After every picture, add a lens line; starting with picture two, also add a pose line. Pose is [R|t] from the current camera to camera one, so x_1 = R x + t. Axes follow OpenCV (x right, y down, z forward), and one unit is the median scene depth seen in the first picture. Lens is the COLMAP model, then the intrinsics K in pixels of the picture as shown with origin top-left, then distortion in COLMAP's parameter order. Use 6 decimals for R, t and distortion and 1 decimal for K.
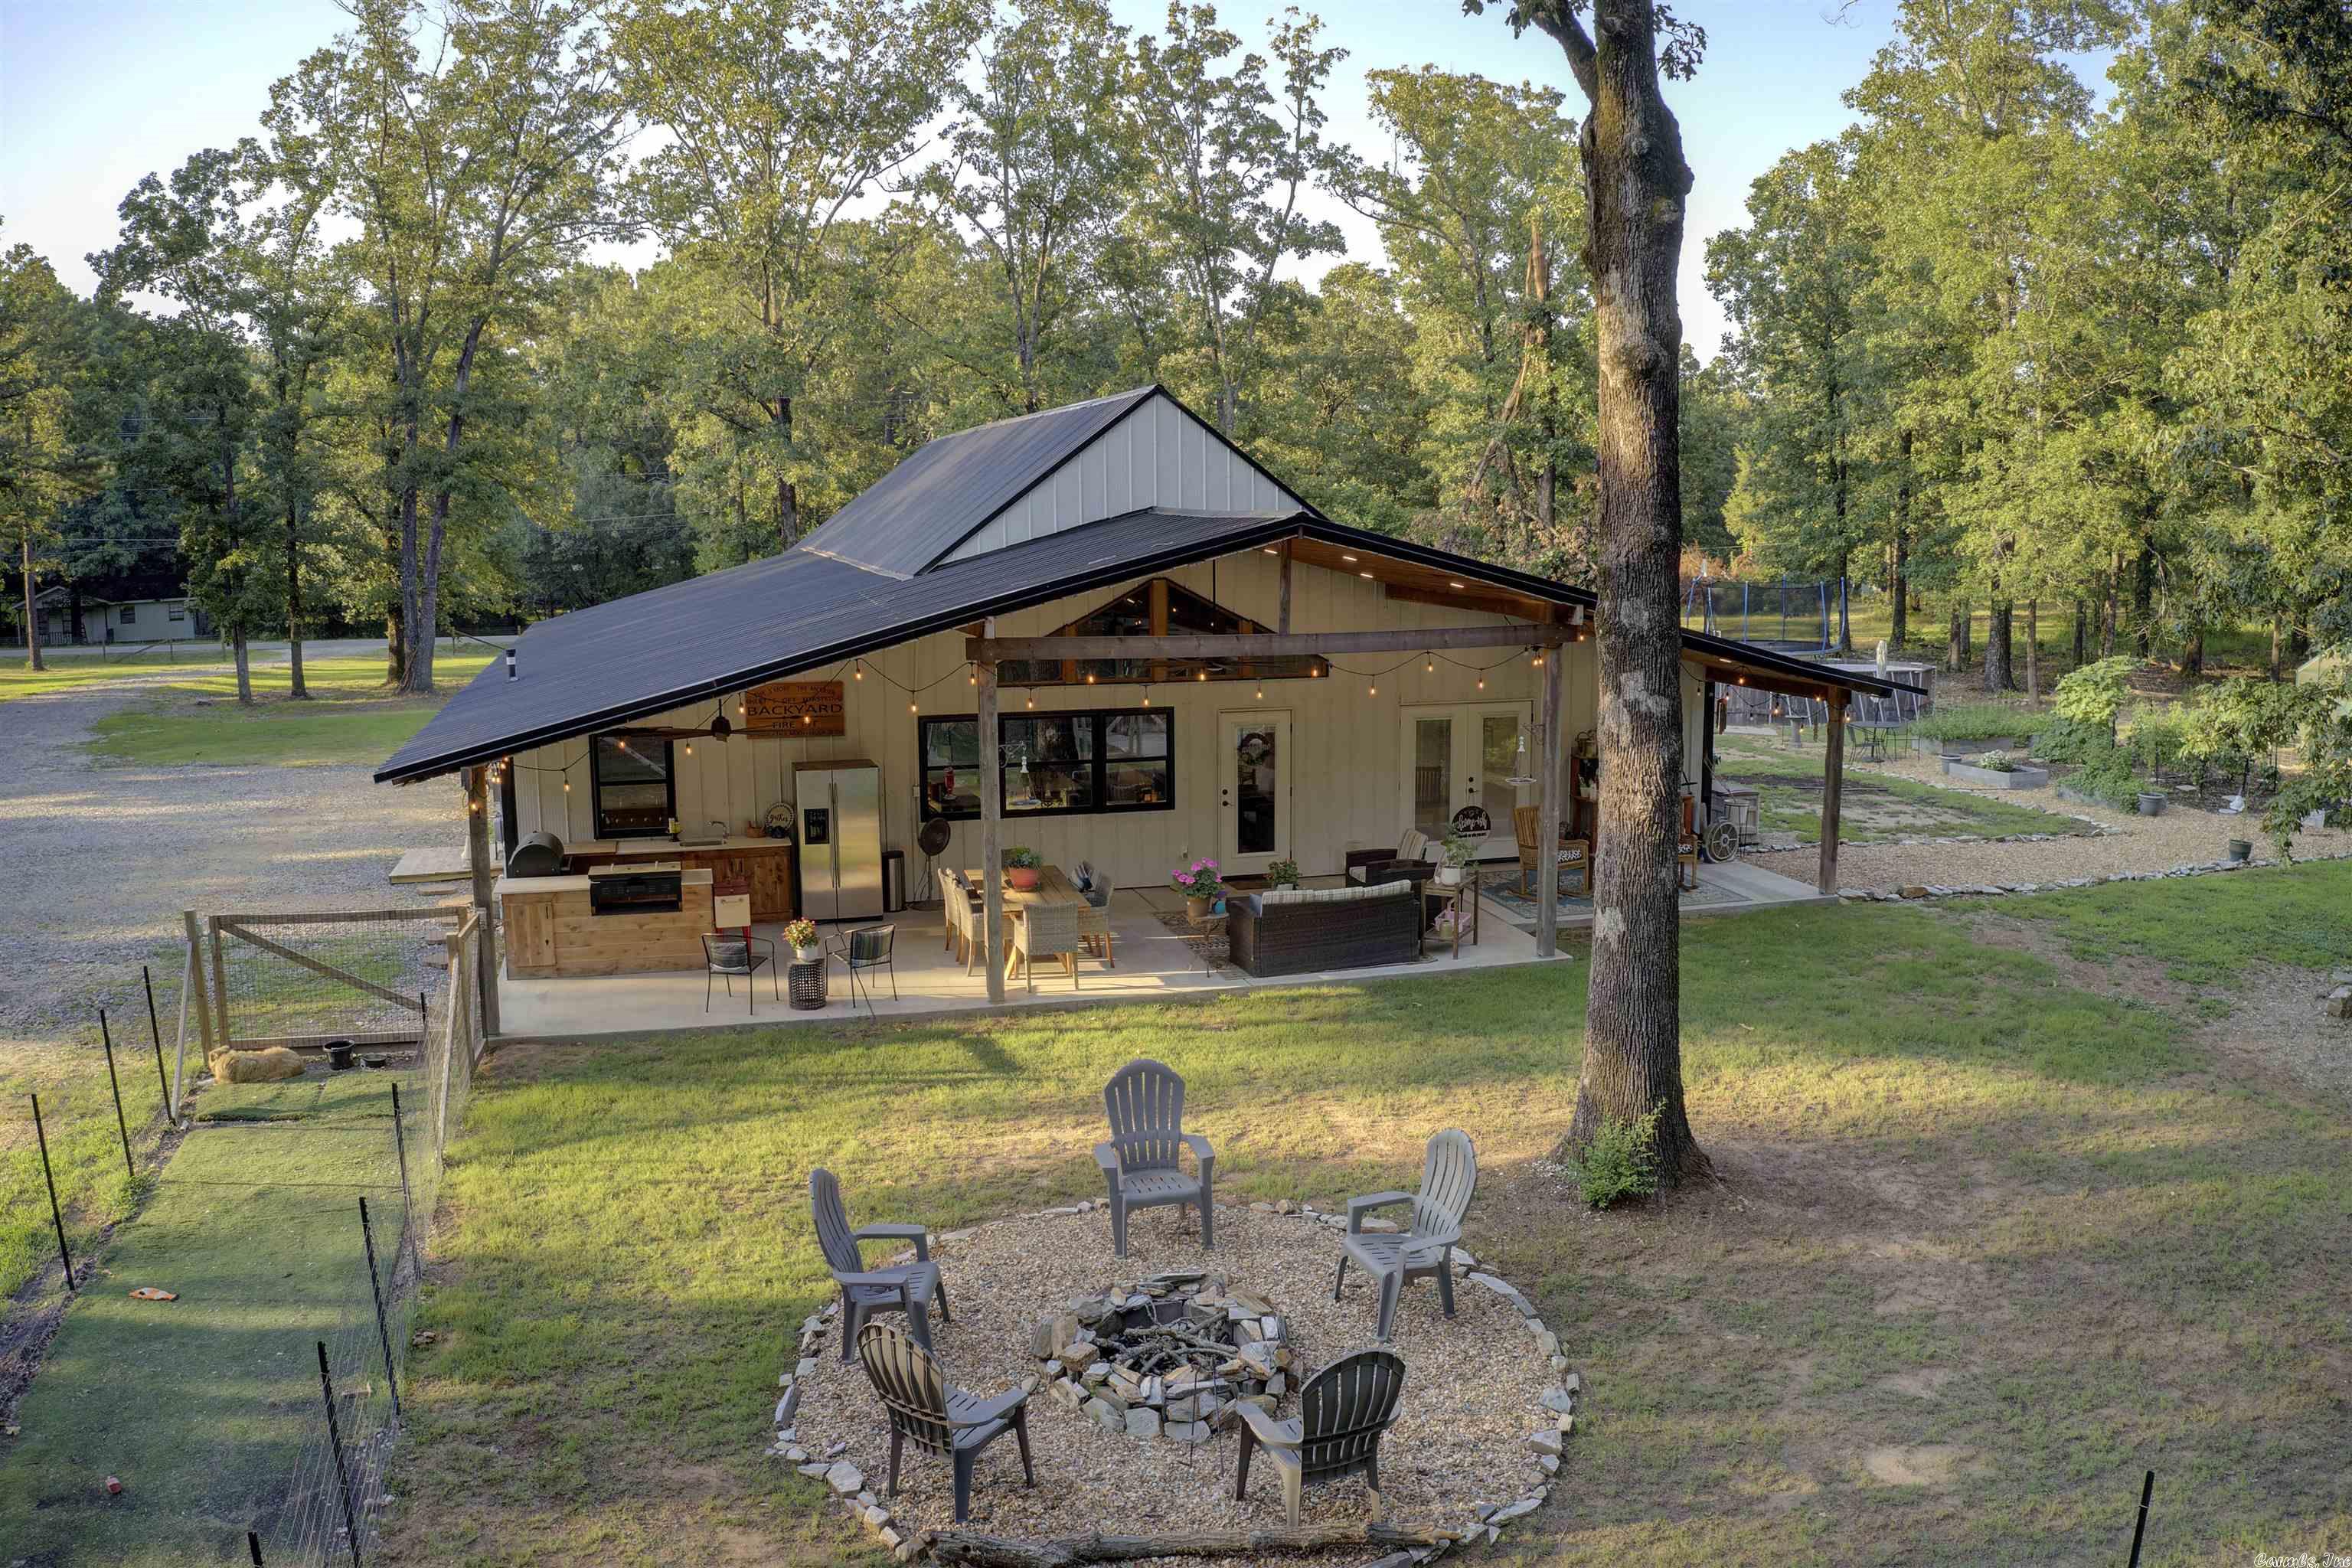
lens RADIAL K [[1866.9, 0, 1145.4], [0, 1866.9, 778.1], [0, 0, 1]] dist [-0.181856, 0.005700]
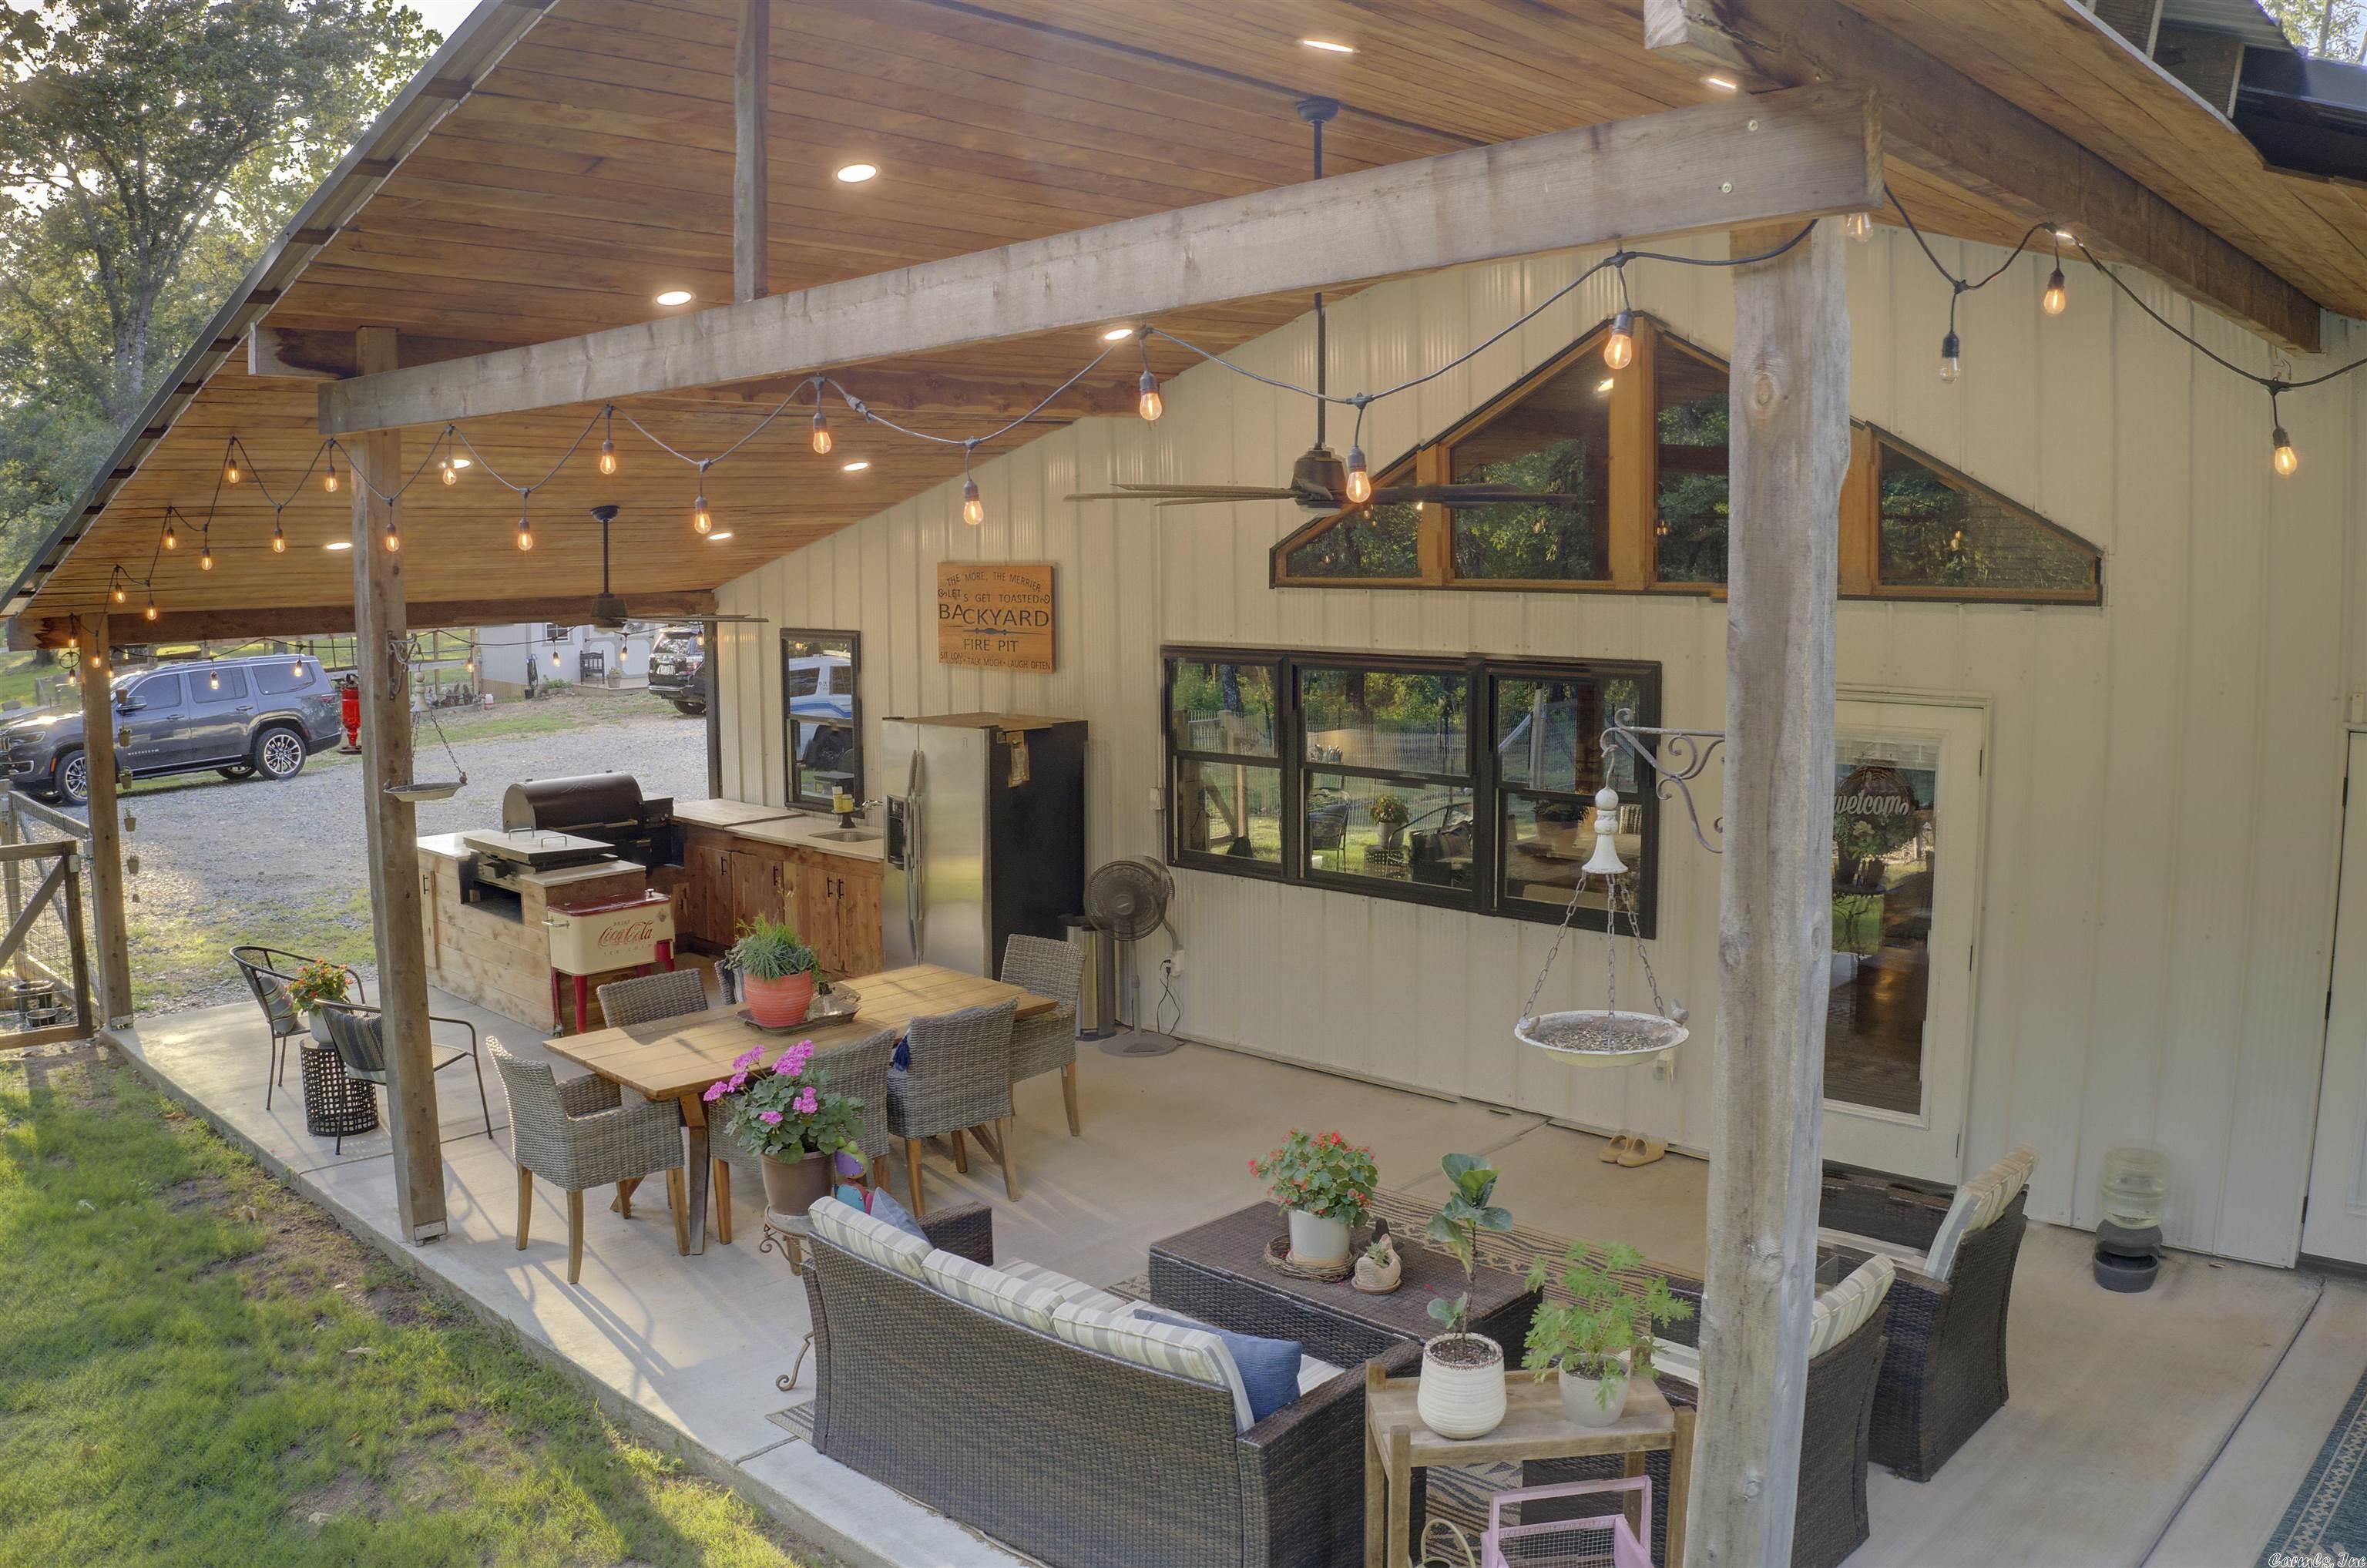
lens RADIAL K [[1878.8, 0, 1152.7], [0, 1878.8, 778.1], [0, 0, 1]] dist [-0.181856, 0.005700]
pose [[0.510135, 0.105218, -0.853634, 0.138631], [-0.121974, 0.991308, 0.049295, -0.010970], [0.851401, 0.078974, 0.518535, 0.360428]]
